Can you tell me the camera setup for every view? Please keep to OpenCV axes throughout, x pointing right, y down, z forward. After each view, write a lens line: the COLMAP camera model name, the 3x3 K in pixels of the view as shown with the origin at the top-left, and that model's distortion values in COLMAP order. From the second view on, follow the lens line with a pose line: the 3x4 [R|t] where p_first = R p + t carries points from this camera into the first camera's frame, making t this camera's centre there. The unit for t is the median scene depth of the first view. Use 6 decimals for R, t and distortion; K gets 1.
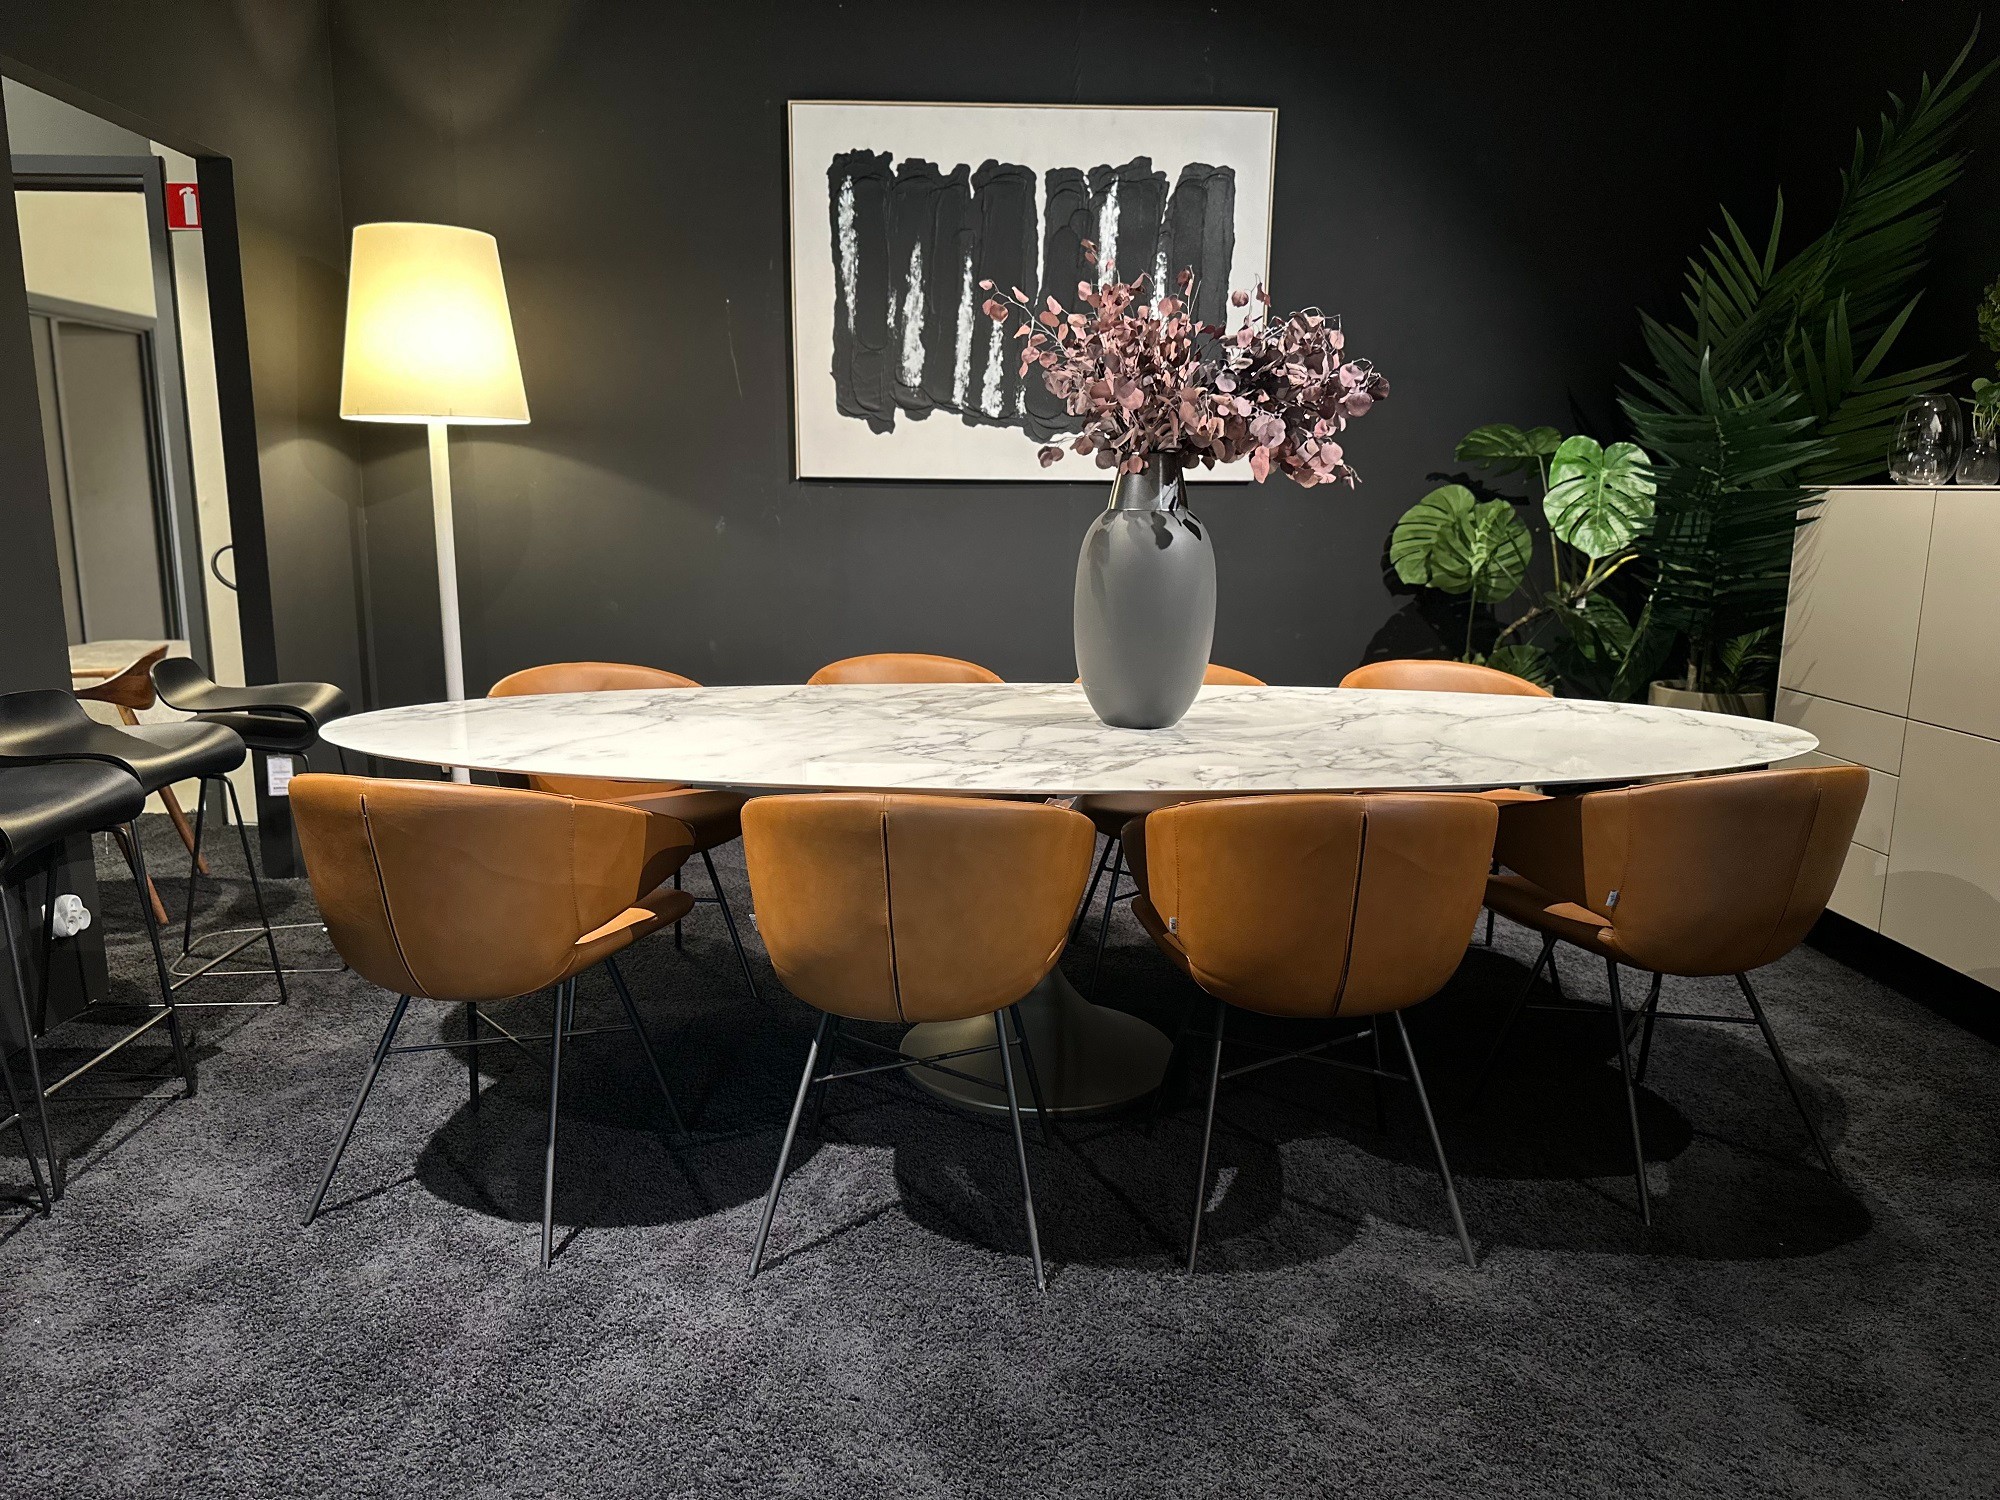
lens RADIAL K [[1421.9, 0, 1000.0], [0, 1421.9, 750.0], [0, 0, 1]] dist [0.058720, -0.089143]
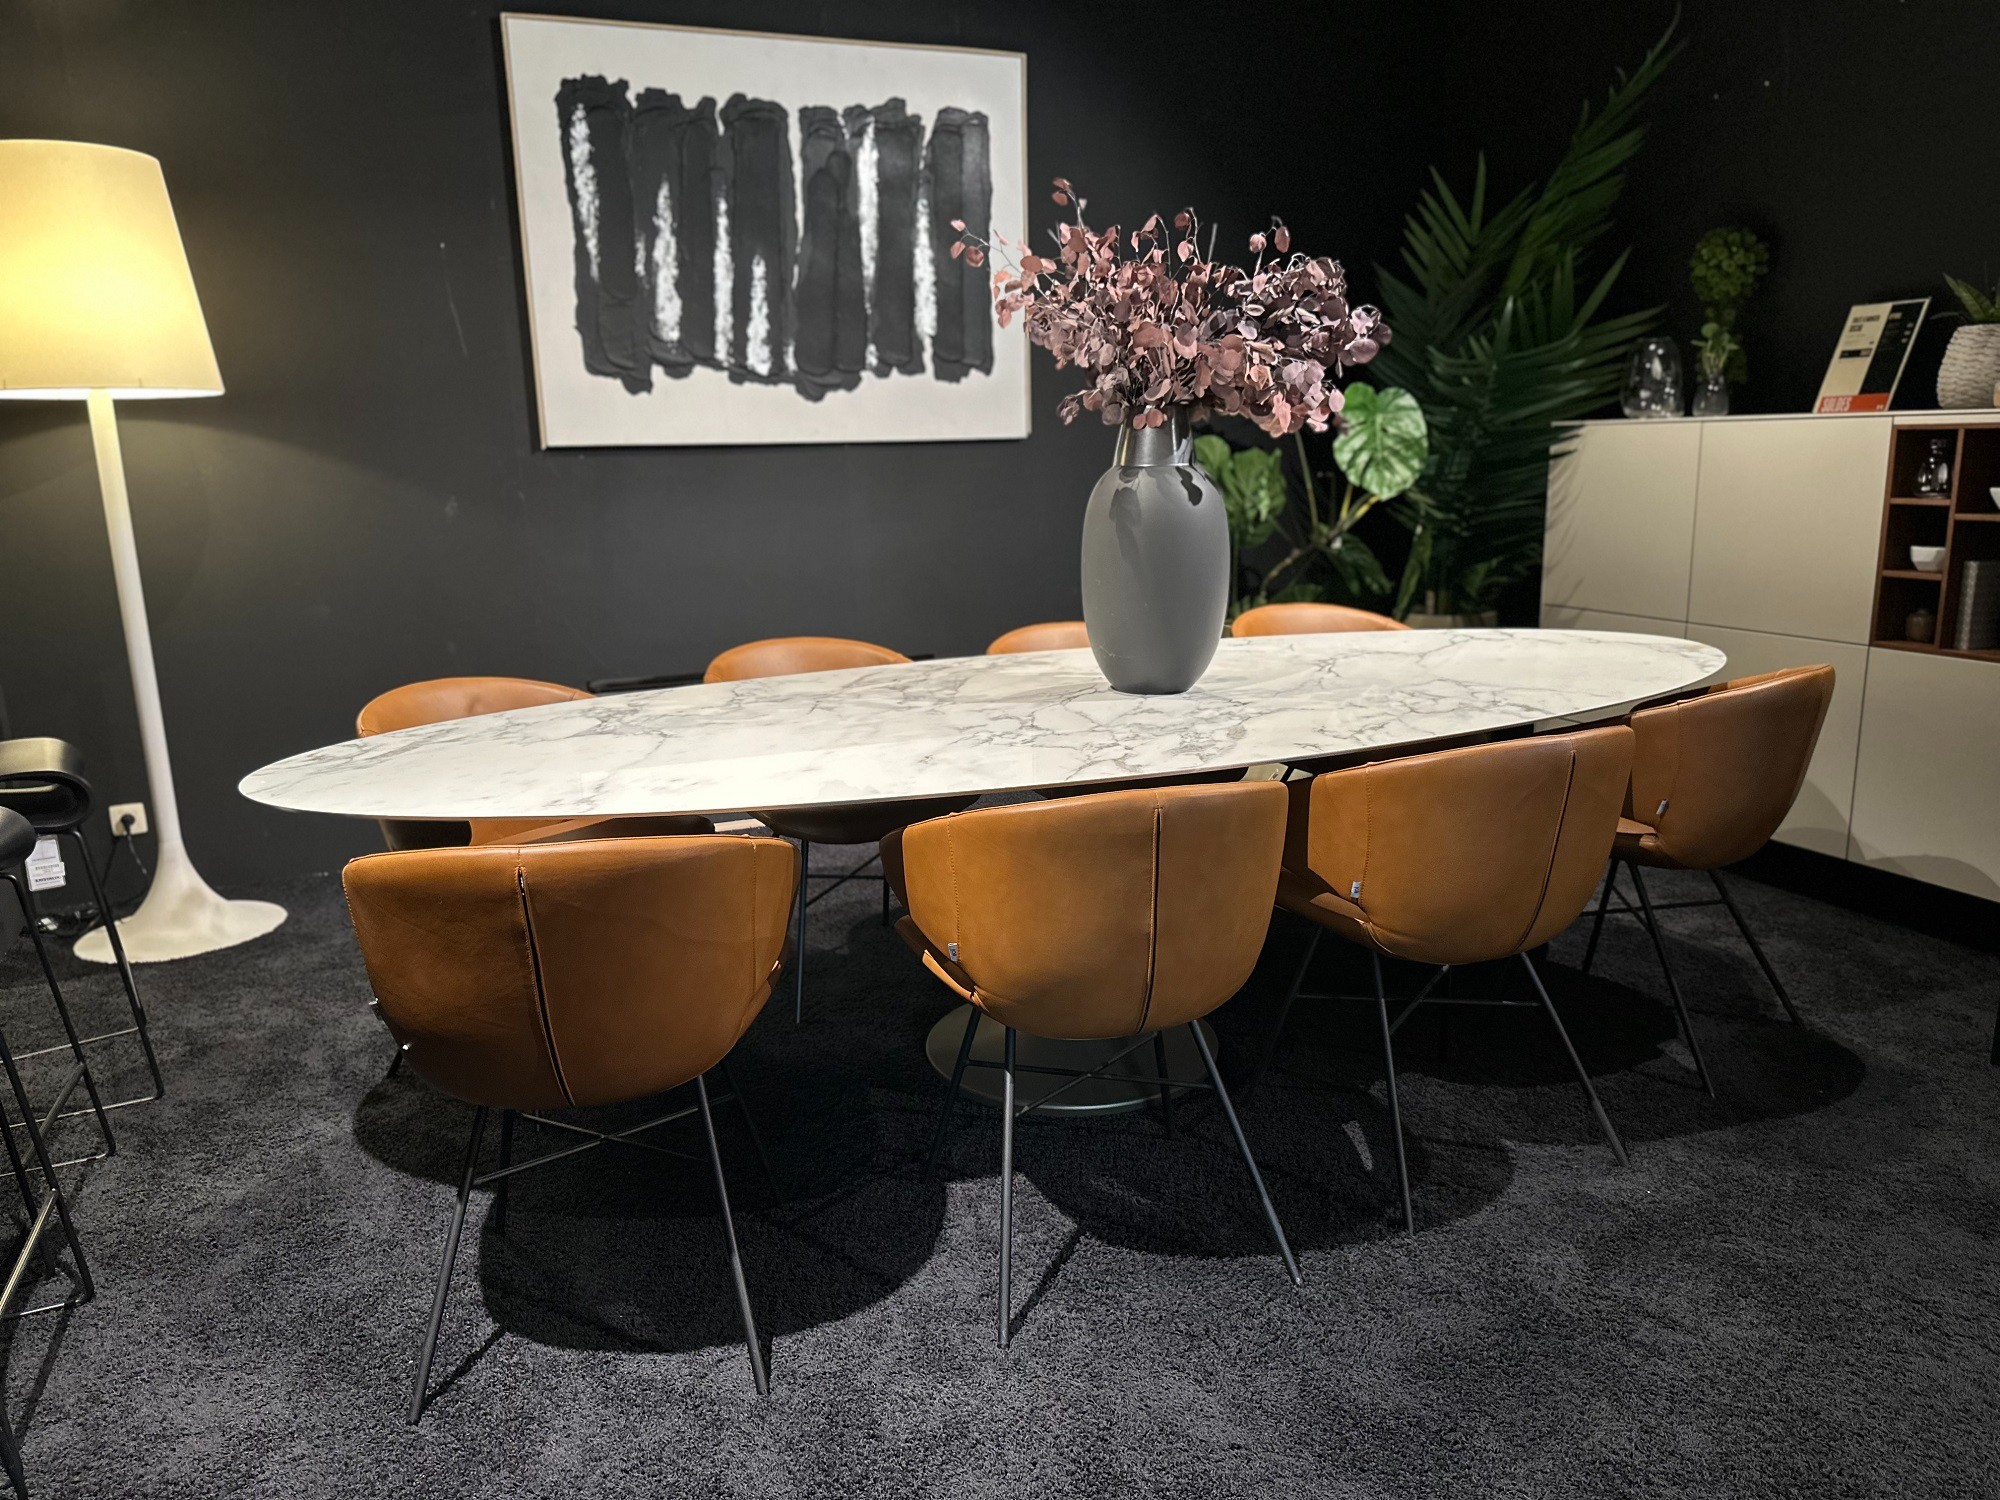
lens RADIAL K [[1443.2, 0, 1028.9], [0, 1443.2, 737.8], [0, 0, 1]] dist [0.004470, -0.011675]
pose [[0.933781, -0.104236, 0.342327, -0.192394], [0.098413, 0.994551, 0.034389, -0.016155], [-0.344046, 0.001578, 0.938951, 0.071008]]
